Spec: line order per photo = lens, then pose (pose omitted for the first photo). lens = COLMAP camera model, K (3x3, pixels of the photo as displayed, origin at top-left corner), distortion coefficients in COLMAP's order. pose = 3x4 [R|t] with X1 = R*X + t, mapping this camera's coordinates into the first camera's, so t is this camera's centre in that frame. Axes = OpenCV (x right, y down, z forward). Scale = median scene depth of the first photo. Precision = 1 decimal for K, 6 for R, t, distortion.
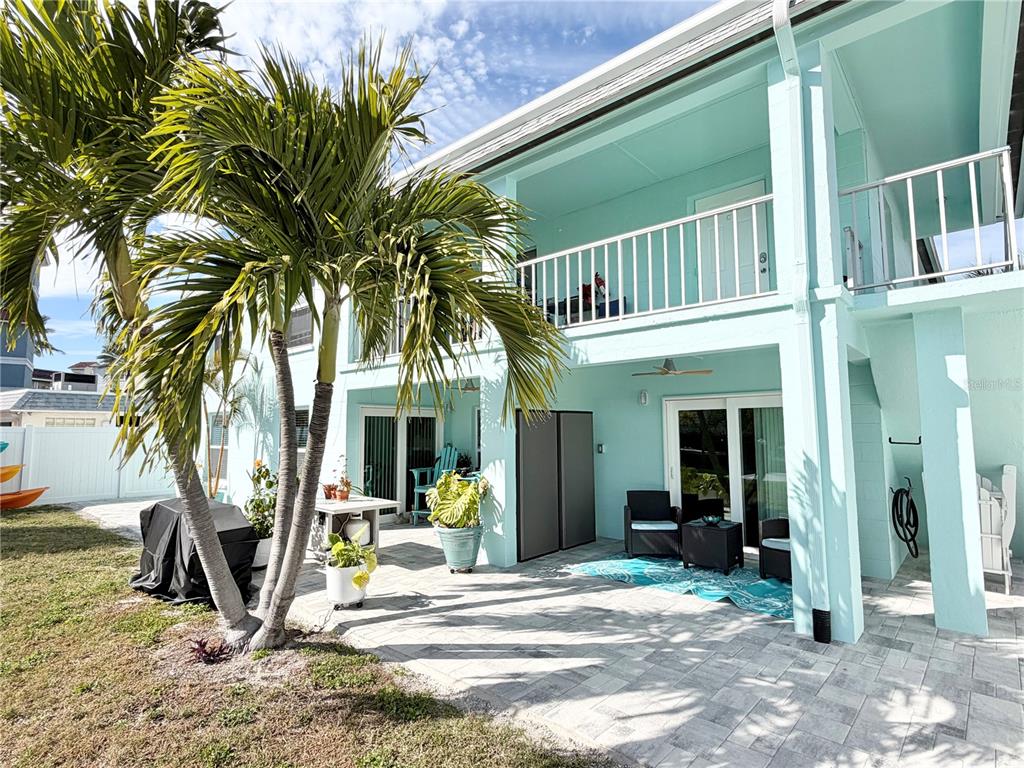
lens RADIAL K [[536.2, 0, 512.0], [0, 536.2, 384.0], [0, 0, 1]] dist [-0.002473, -0.000300]
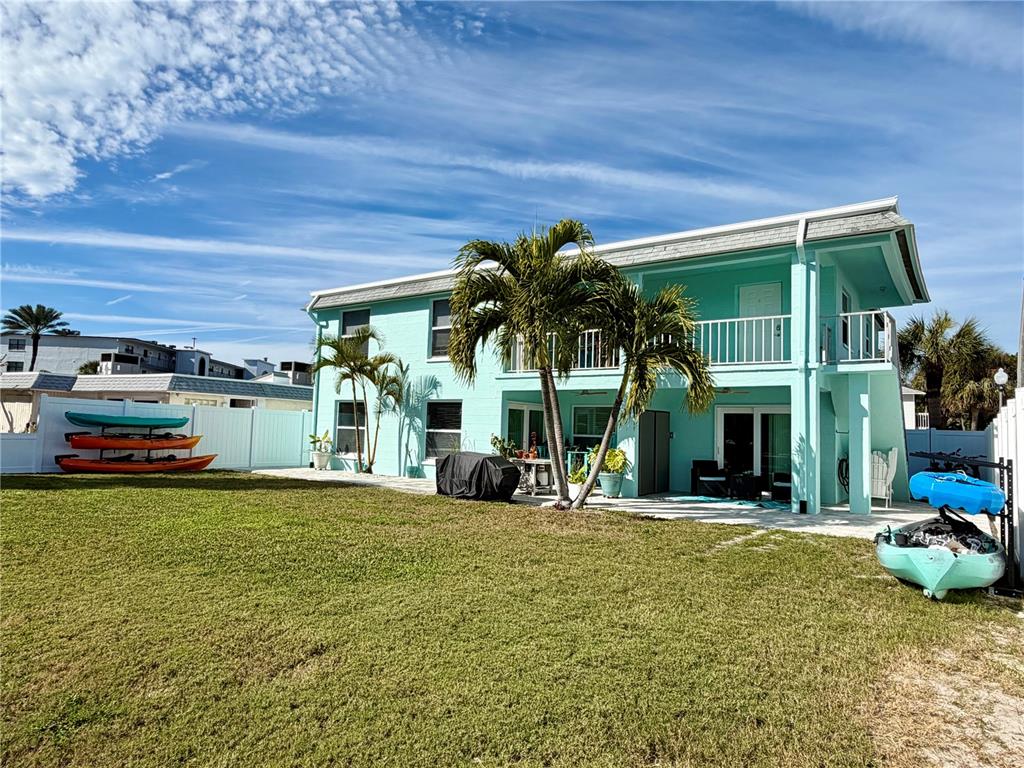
lens RADIAL K [[639.0, 0, 512.0], [0, 639.0, 384.0], [0, 0, 1]] dist [0.002608, 0.000271]
pose [[0.993422, 0.043290, 0.106012, -0.682971], [-0.045027, 0.998887, 0.014044, -0.049028], [-0.105286, -0.018725, 0.994266, -1.110020]]
